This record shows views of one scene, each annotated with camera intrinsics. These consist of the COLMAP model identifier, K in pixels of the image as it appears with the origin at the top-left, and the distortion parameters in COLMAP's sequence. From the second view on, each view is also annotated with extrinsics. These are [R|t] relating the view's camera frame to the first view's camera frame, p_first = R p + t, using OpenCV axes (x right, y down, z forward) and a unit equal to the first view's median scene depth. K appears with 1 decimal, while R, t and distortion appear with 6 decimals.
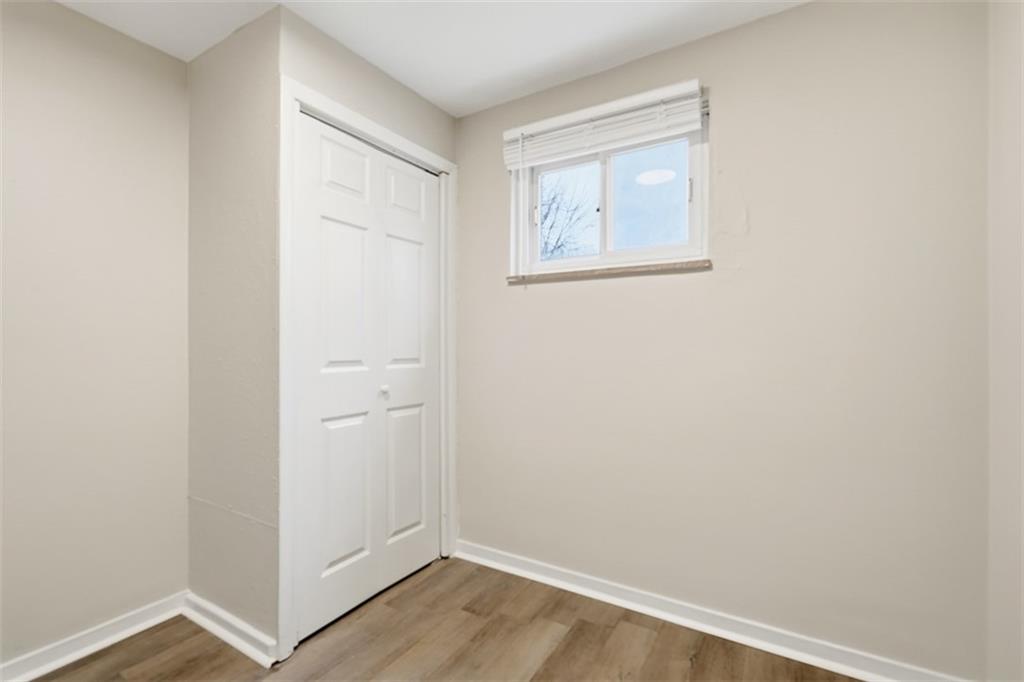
lens RADIAL K [[470.4, 0, 501.5], [0, 470.4, 332.9], [0, 0, 1]] dist [0.000226, -0.000237]
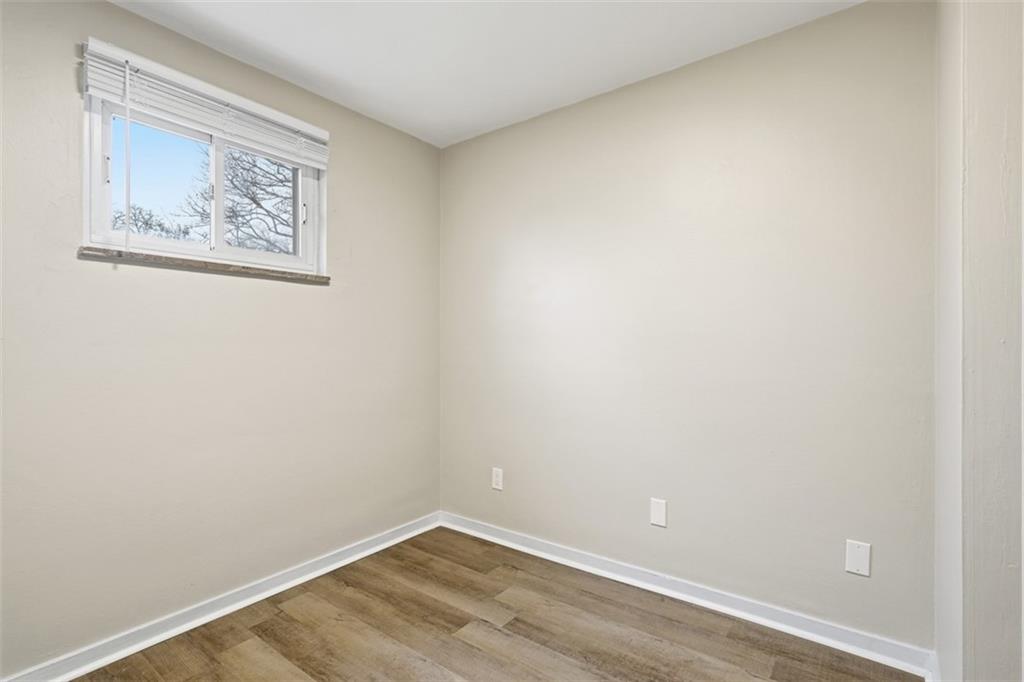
lens RADIAL K [[470.4, 0, 508.5], [0, 470.4, 347.1], [0, 0, 1]] dist [0.000226, -0.000237]
pose [[0.093154, 0.005286, 0.995638, -0.739287], [-0.001260, 0.999986, -0.005191, 0.037102], [-0.995651, -0.000771, 0.093160, 0.380502]]
